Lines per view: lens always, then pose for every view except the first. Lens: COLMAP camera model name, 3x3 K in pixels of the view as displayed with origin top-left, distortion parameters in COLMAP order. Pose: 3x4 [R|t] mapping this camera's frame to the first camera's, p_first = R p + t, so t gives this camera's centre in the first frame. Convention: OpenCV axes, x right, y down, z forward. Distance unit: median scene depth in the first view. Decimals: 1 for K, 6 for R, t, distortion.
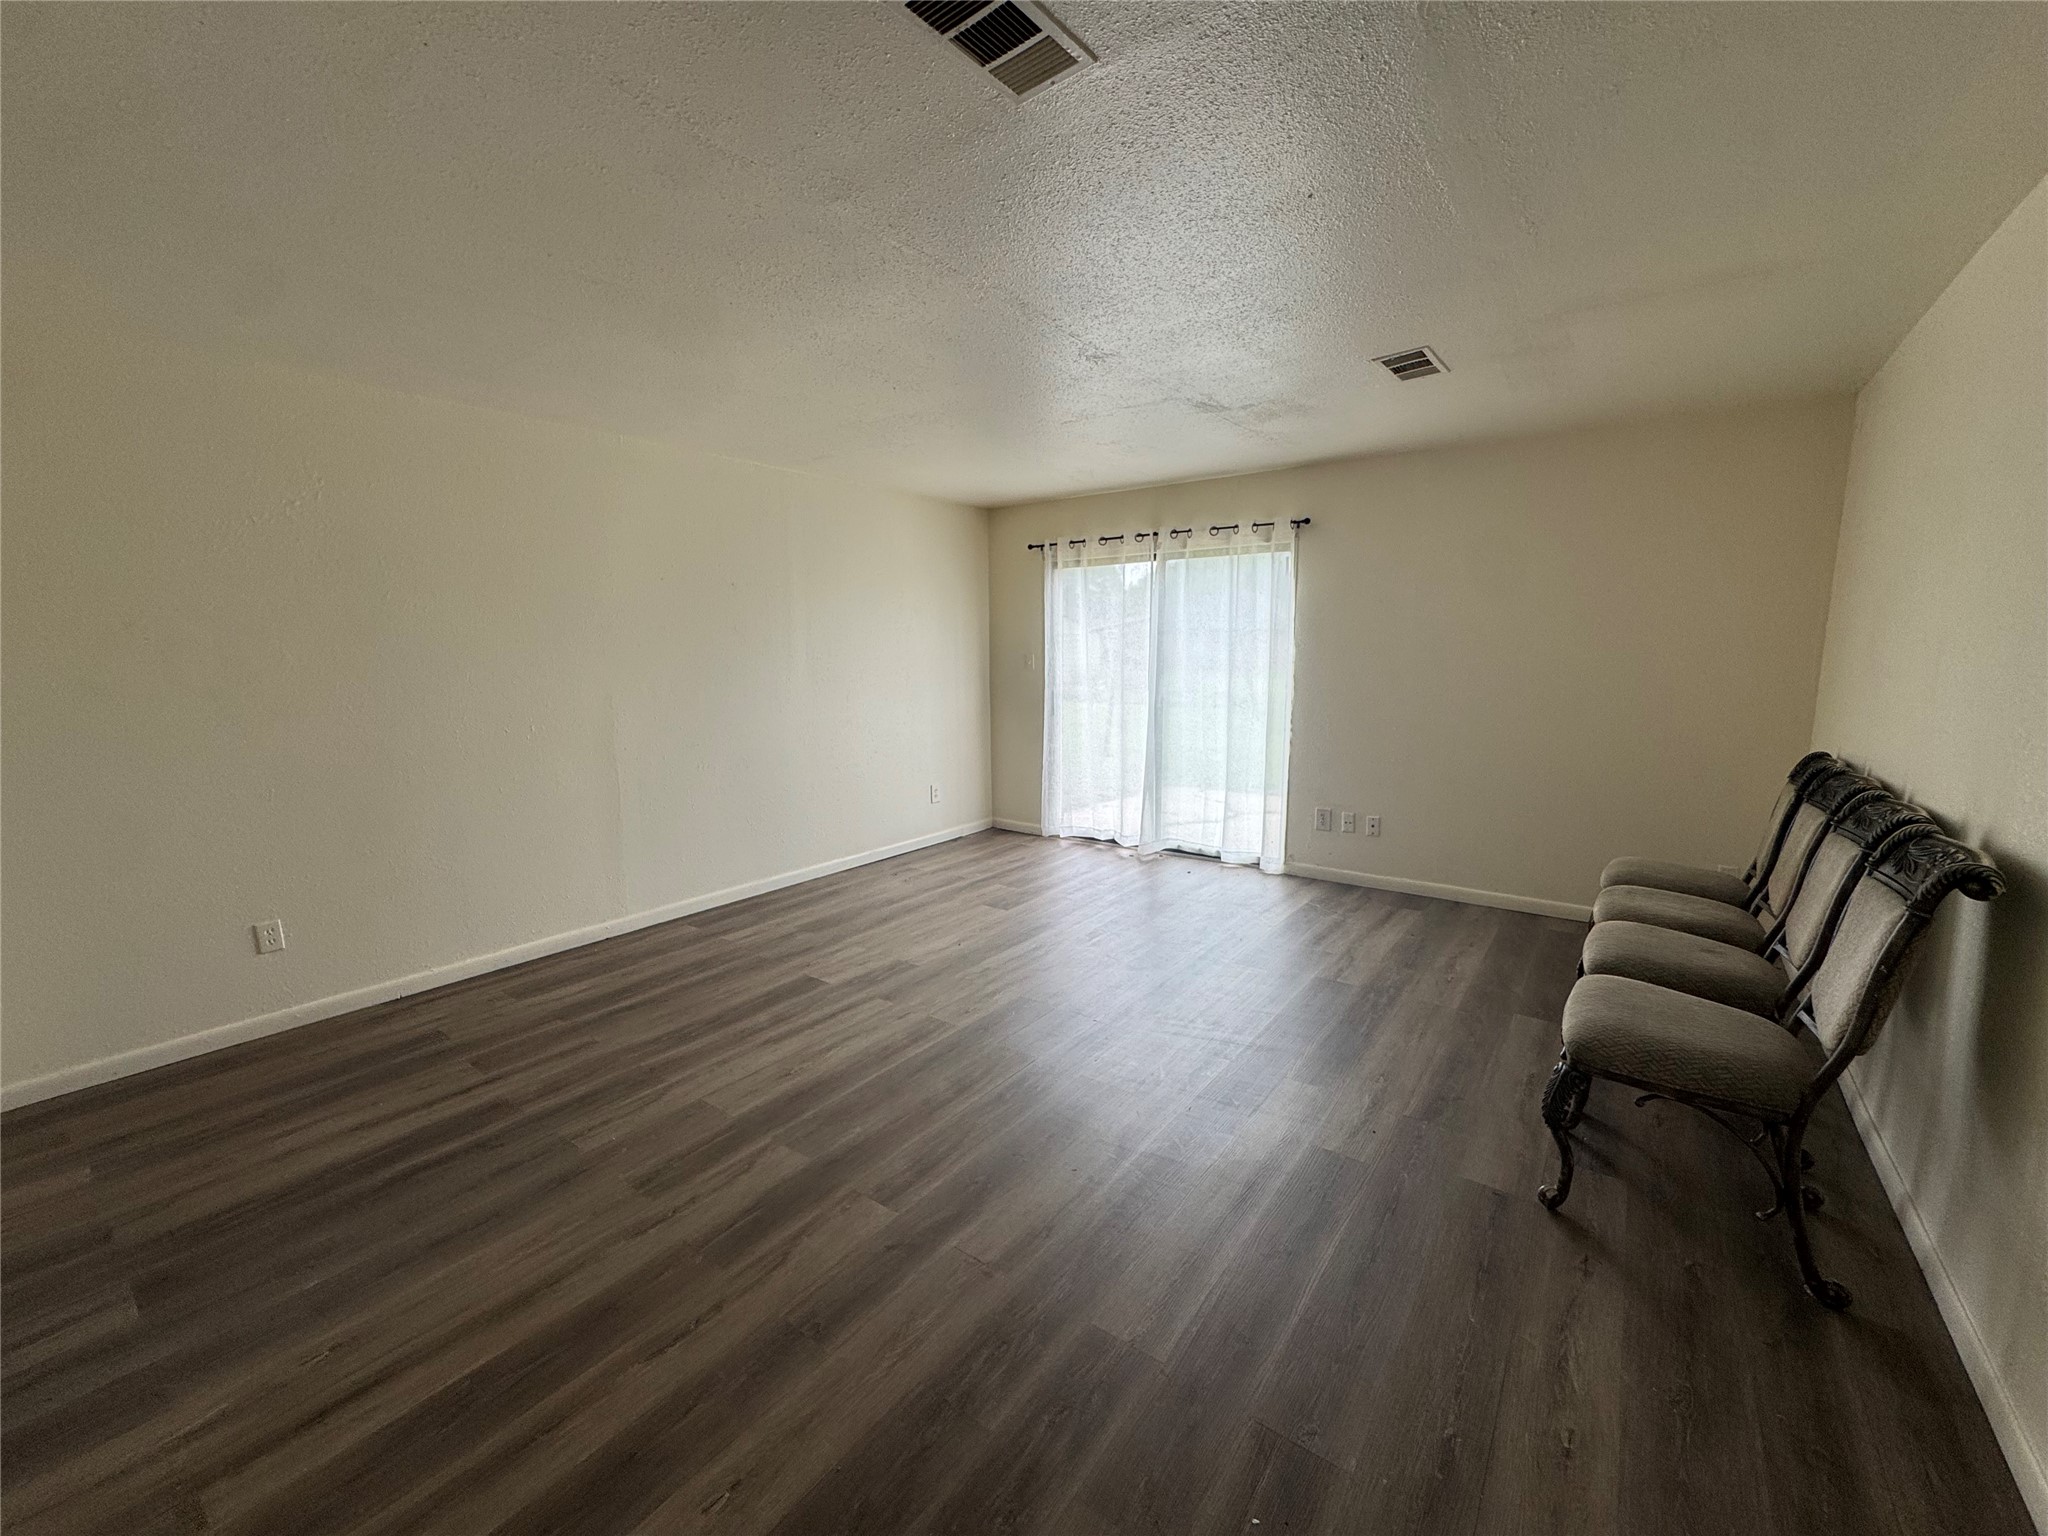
lens RADIAL K [[826.2, 0, 993.0], [0, 826.2, 747.9], [0, 0, 1]] dist [-0.006781, 0.000730]
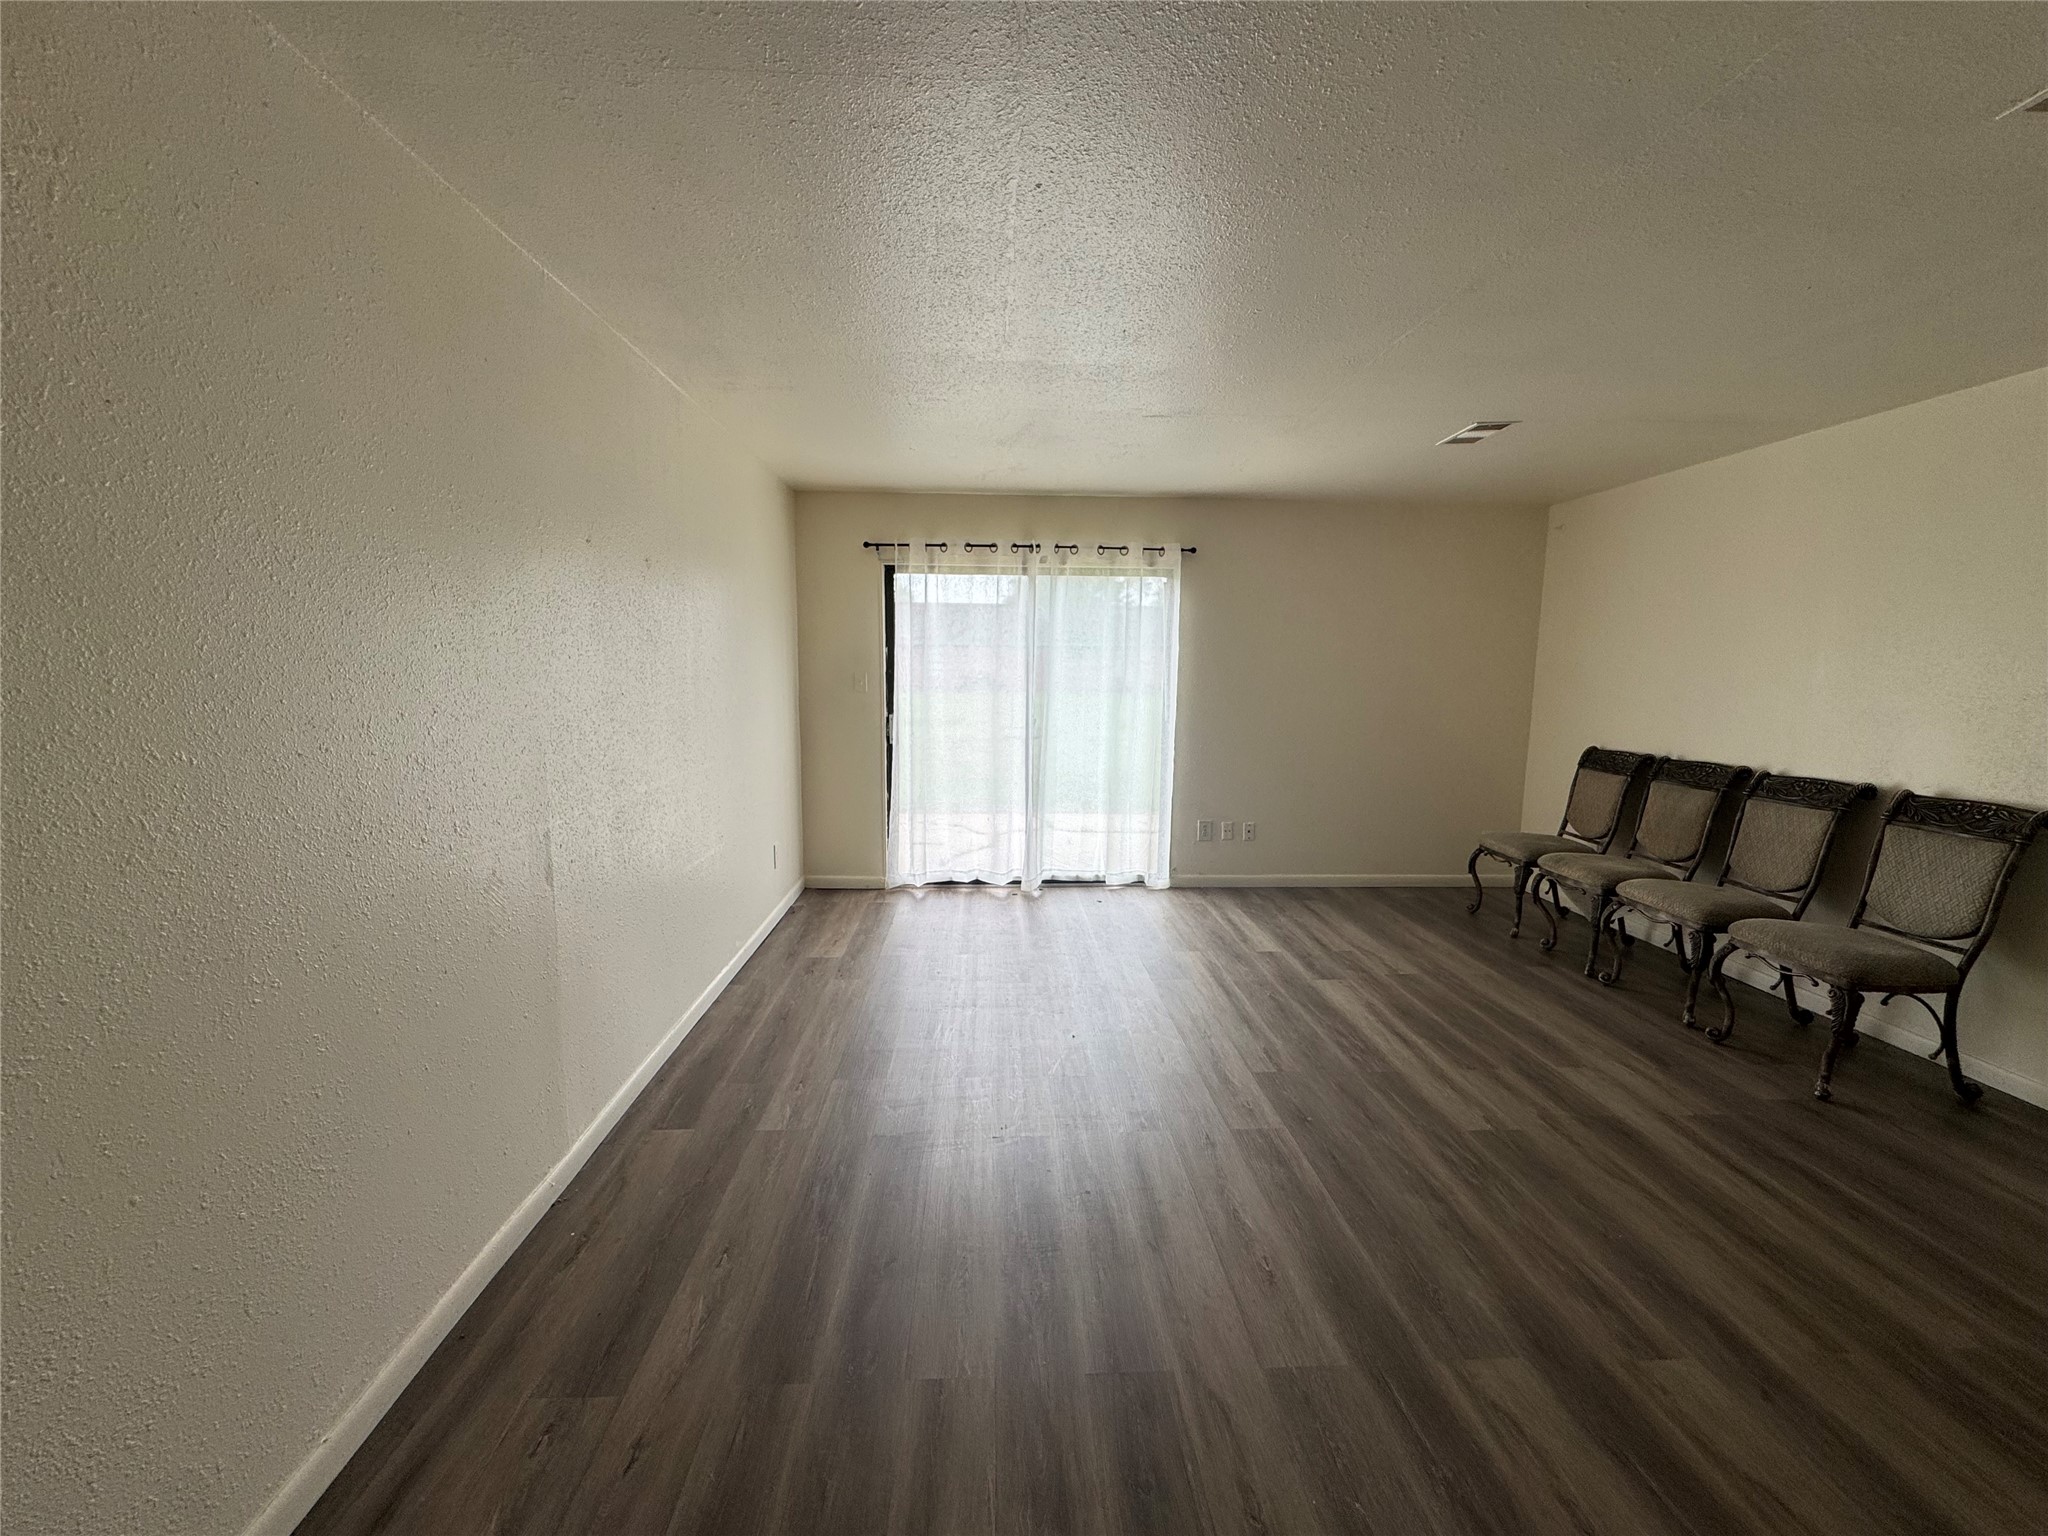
lens RADIAL K [[826.2, 0, 1020.5], [0, 826.2, 761.5], [0, 0, 1]] dist [-0.006781, 0.000730]
pose [[0.765774, -0.059372, 0.640363, -0.433086], [0.063325, 0.997852, 0.016790, -0.033918], [-0.639984, 0.027693, 0.767889, 0.306187]]
